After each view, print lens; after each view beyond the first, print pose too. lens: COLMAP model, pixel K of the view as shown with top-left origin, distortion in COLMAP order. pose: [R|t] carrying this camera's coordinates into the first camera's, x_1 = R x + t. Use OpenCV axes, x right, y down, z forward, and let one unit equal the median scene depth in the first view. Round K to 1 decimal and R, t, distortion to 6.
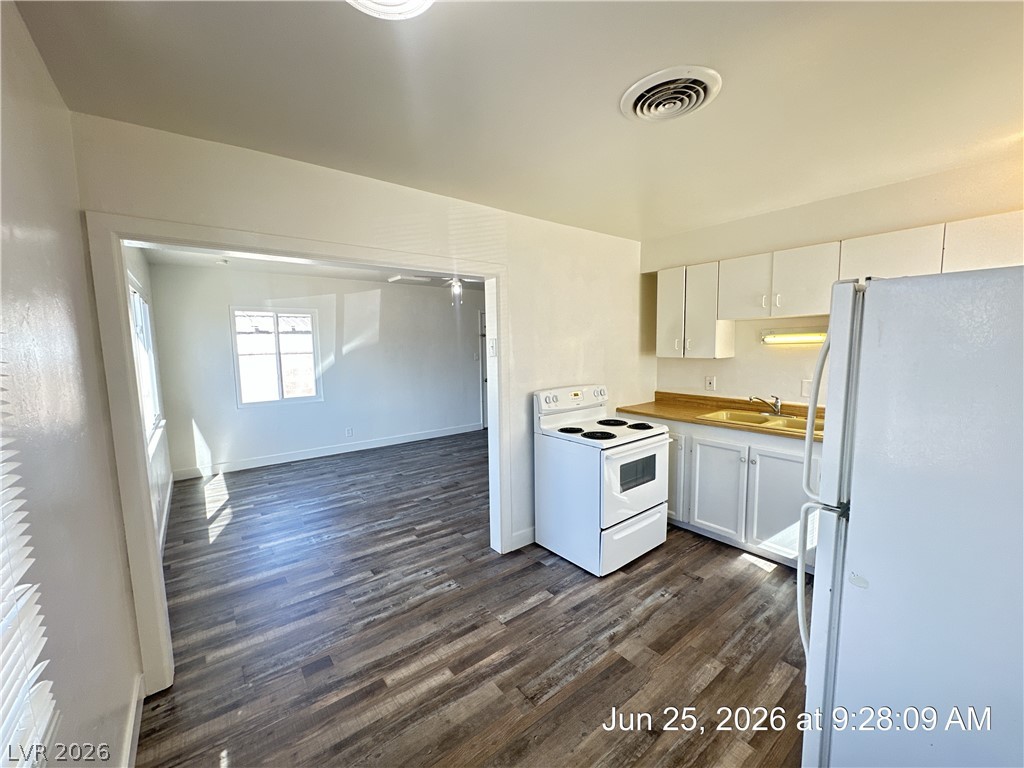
lens RADIAL K [[407.8, 0, 509.6], [0, 407.8, 386.2], [0, 0, 1]] dist [-0.003827, 0.001032]
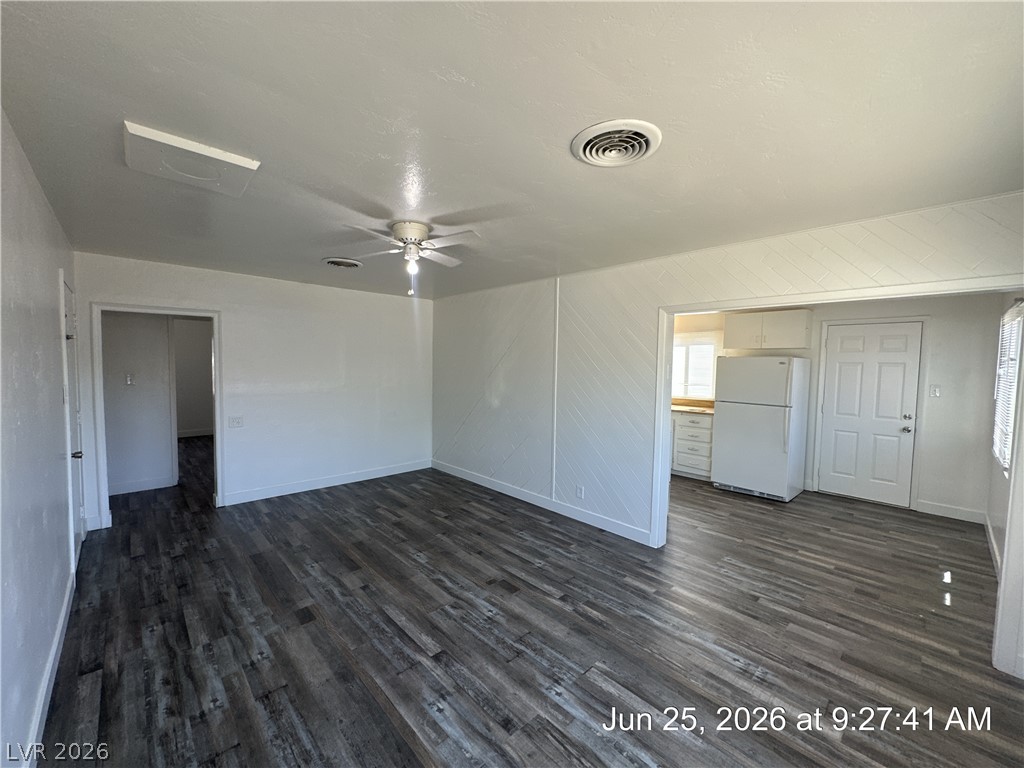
lens RADIAL K [[407.8, 0, 514.4], [0, 407.8, 383.0], [0, 0, 1]] dist [-0.003827, 0.001032]
pose [[-0.098914, -0.036291, 0.994434, -1.120420], [0.089521, 0.994958, 0.045214, -0.146689], [-0.991061, 0.093495, -0.095166, 1.472975]]
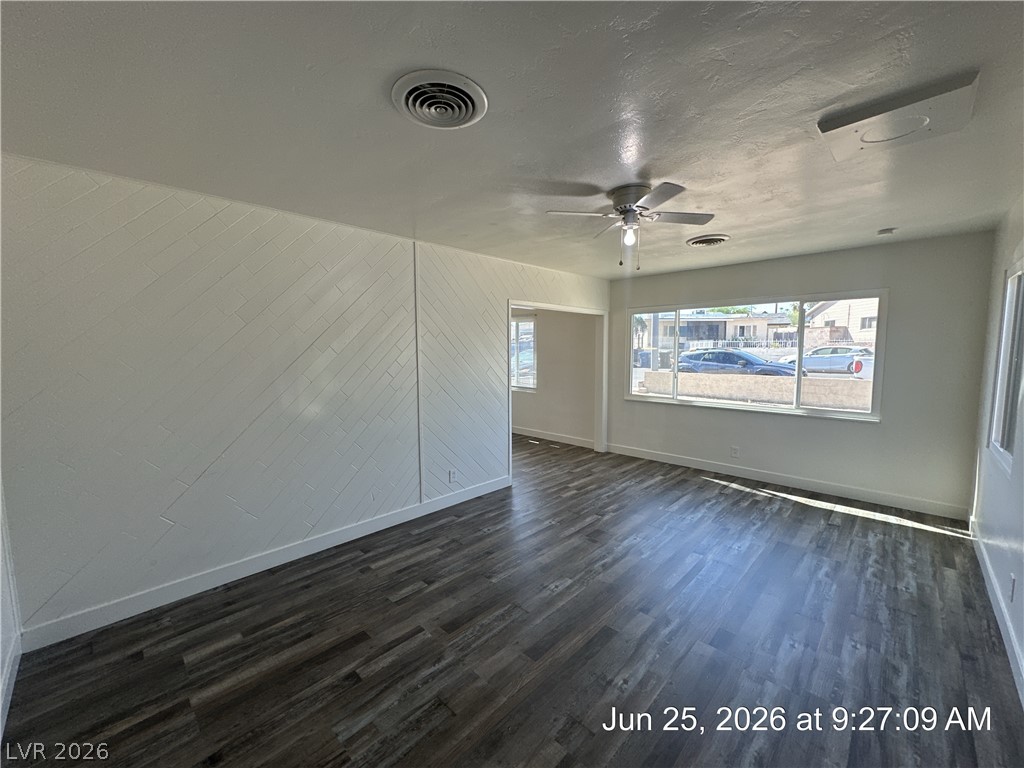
lens RADIAL K [[407.8, 0, 508.6], [0, 407.8, 385.7], [0, 0, 1]] dist [-0.003827, 0.001032]
pose [[-0.991133, 0.032579, -0.128818, 0.146499], [0.006861, 0.980730, 0.195248, -0.247156], [0.132697, 0.192633, -0.972257, 2.395292]]
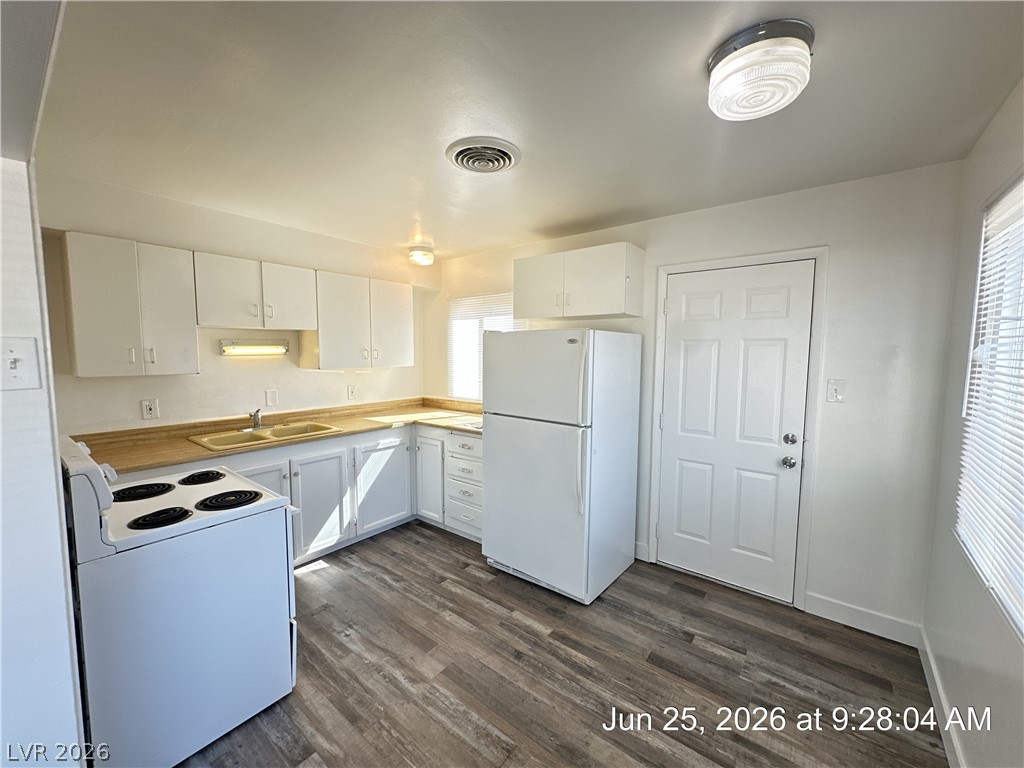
lens RADIAL K [[407.8, 0, 516.8], [0, 407.8, 381.8], [0, 0, 1]] dist [-0.003827, 0.001032]
pose [[-0.246646, -0.061033, 0.967182, -0.440801], [0.098842, 0.991226, 0.087757, -0.064592], [-0.964052, 0.117243, -0.238450, 0.635760]]
